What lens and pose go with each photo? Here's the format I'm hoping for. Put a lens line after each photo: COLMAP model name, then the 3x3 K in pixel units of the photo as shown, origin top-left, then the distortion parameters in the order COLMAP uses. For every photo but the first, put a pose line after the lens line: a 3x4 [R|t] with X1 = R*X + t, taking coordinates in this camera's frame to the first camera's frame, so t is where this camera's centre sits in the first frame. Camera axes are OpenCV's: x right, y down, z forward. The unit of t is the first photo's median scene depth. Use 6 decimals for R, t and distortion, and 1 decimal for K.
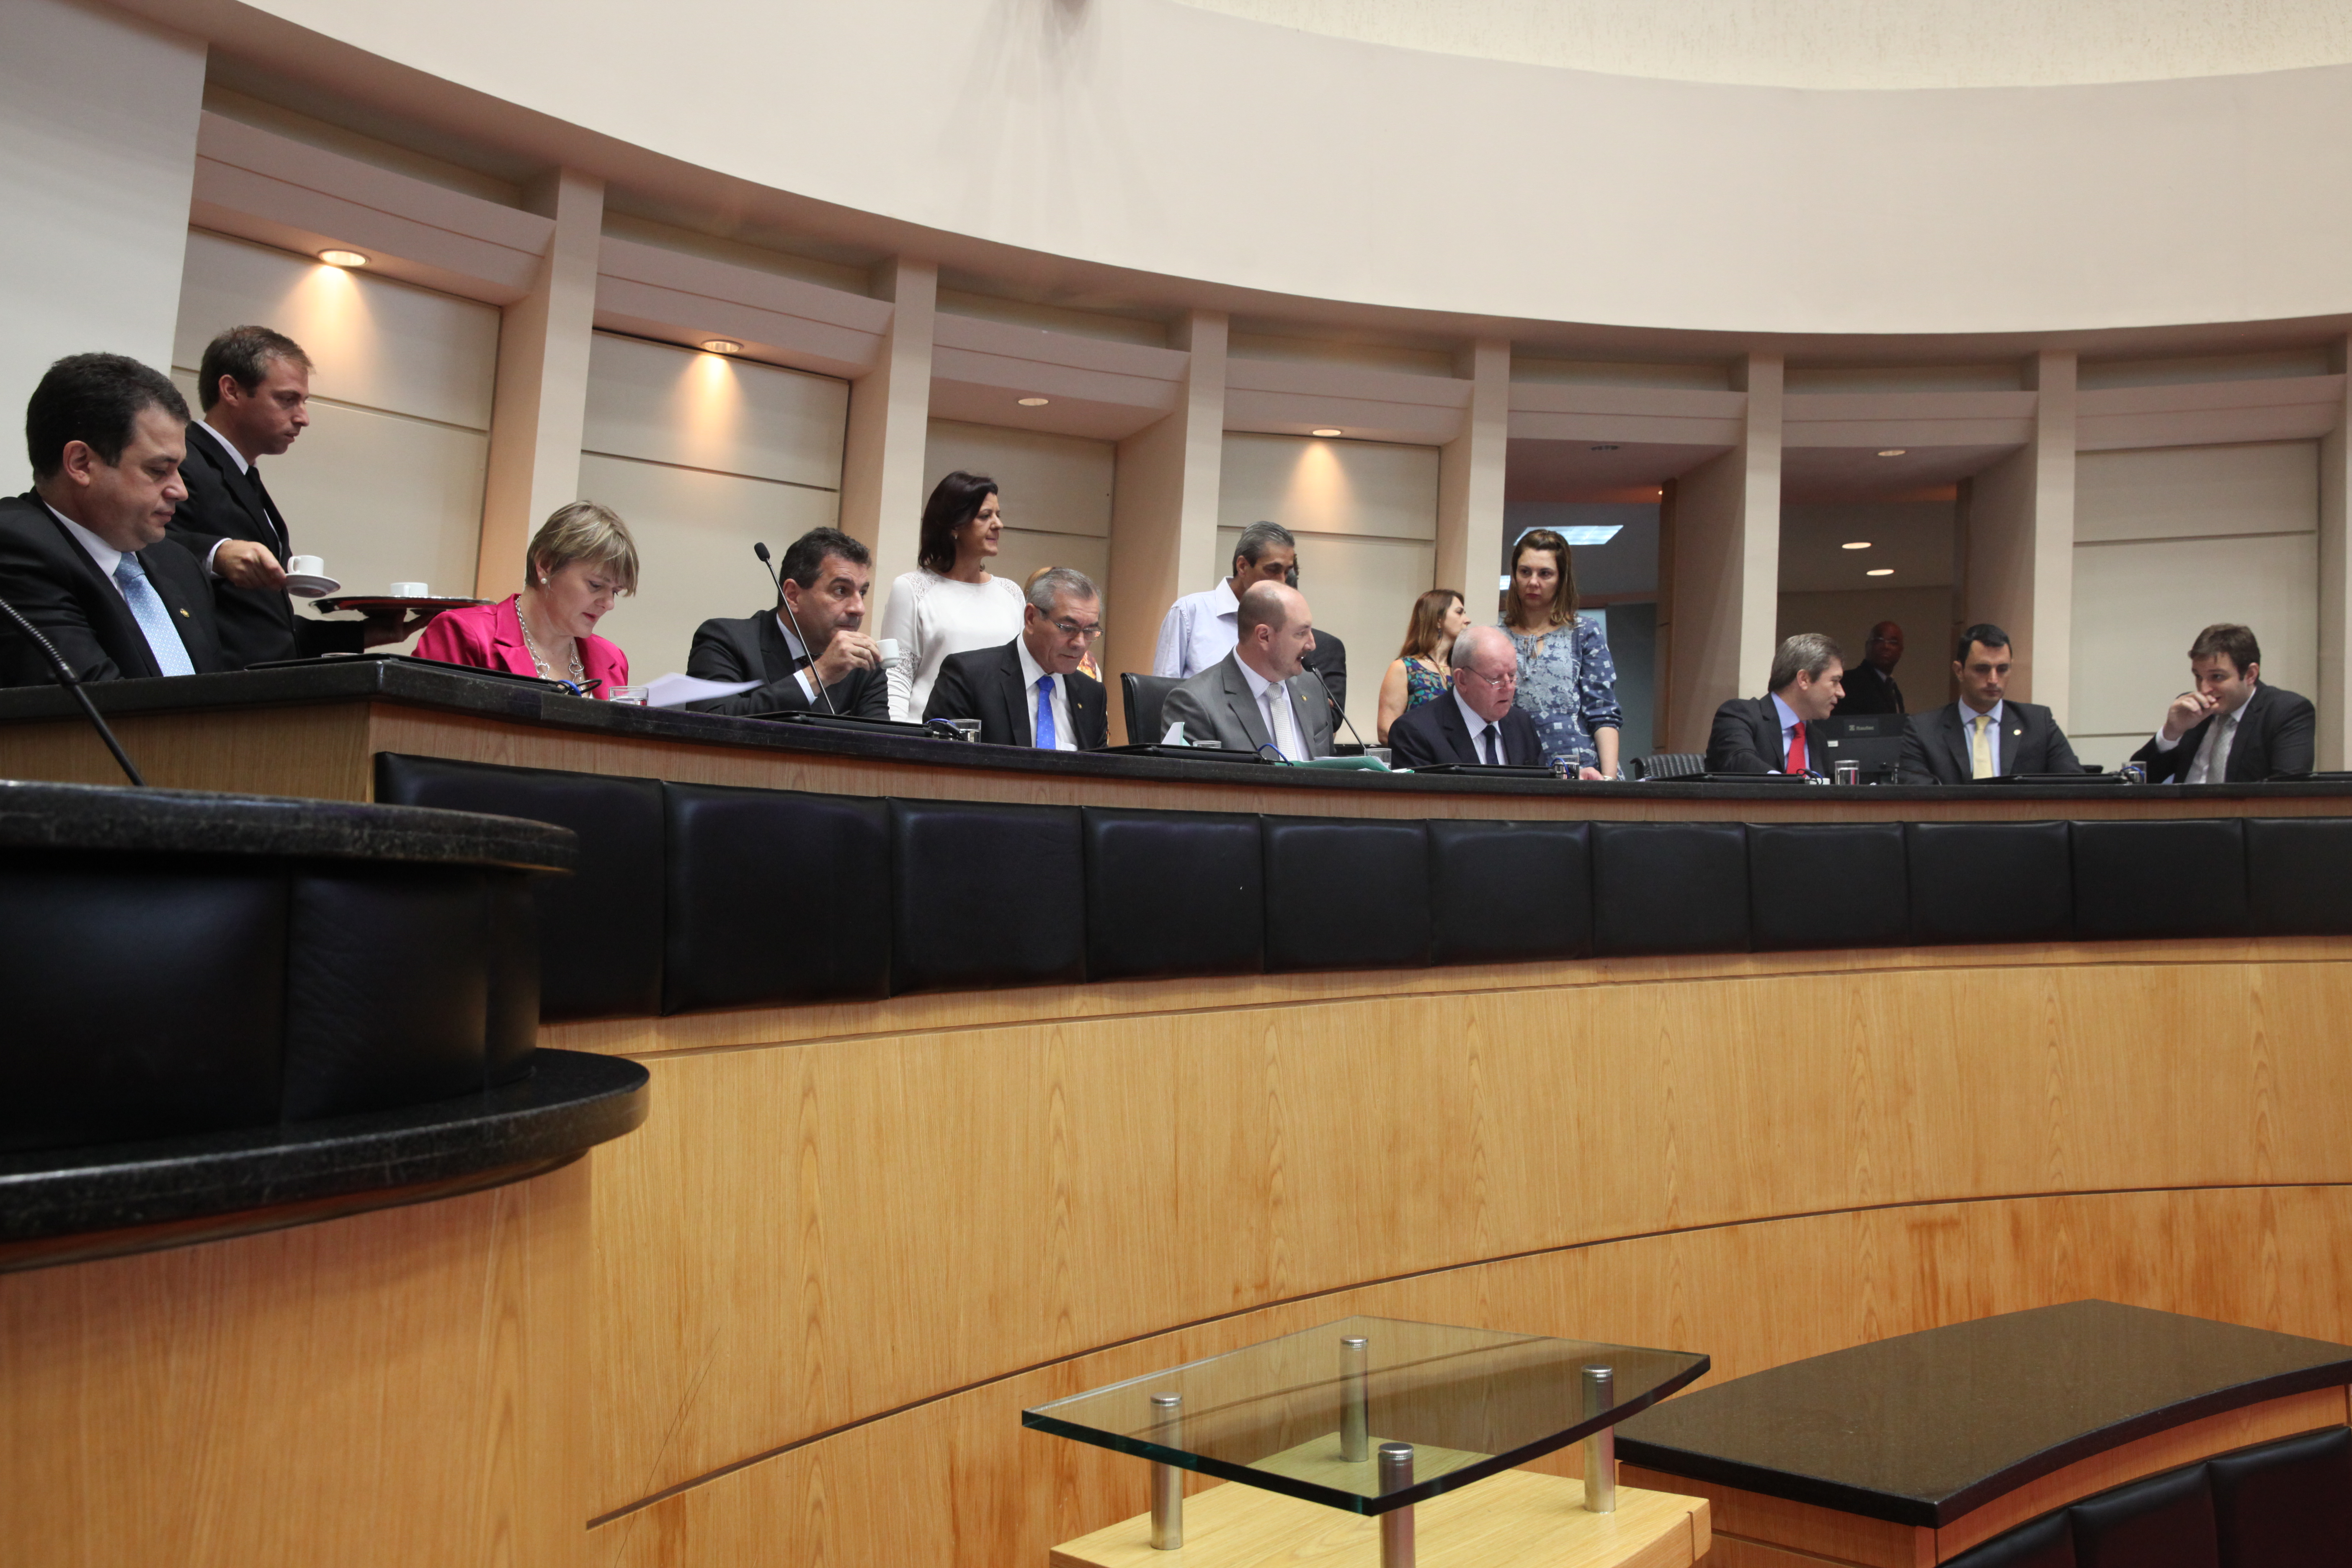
lens RADIAL K [[1929.9, 0, 1130.3], [0, 1929.9, 791.6], [0, 0, 1]] dist [-0.024654, 0.012272]
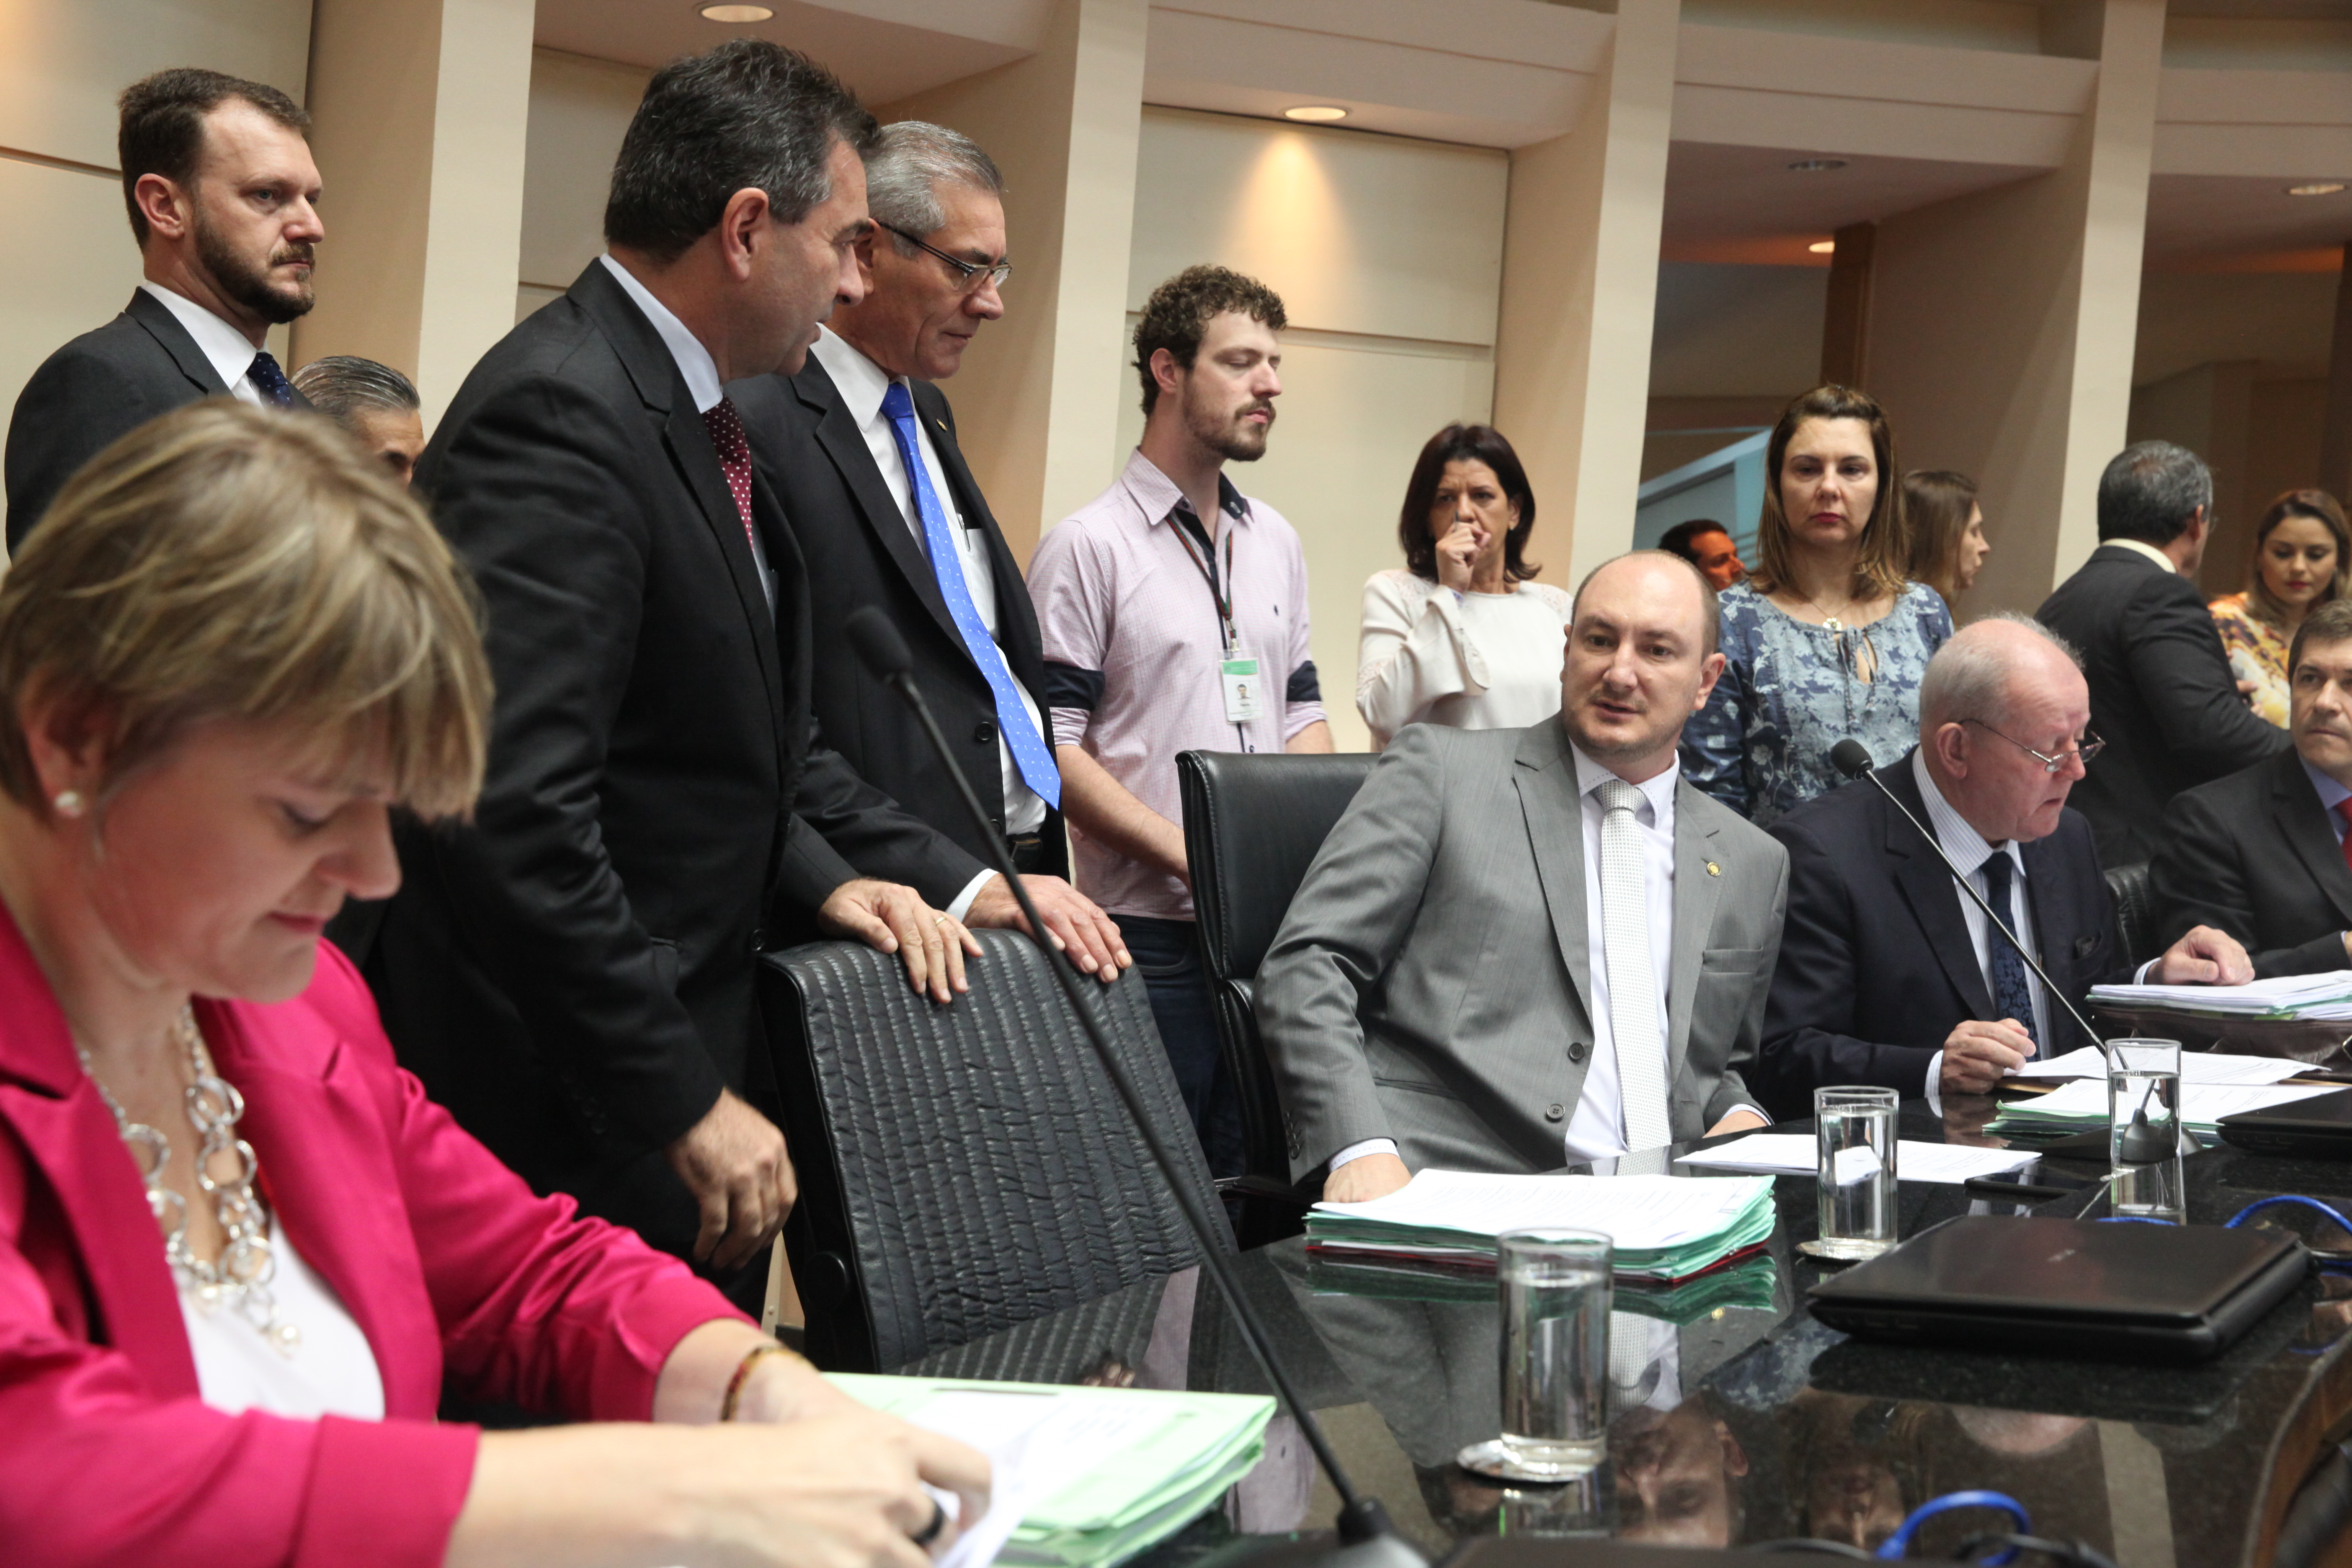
lens RADIAL K [[3055.8, 0, 1176.0], [0, 3055.8, 784.0], [0, 0, 1]] dist [0.116192, 0.018024]
pose [[0.963386, -0.010621, 0.267909, -0.189682], [-0.002985, 0.998728, 0.050325, -0.090128], [-0.268103, -0.049282, 0.962129, 0.420225]]
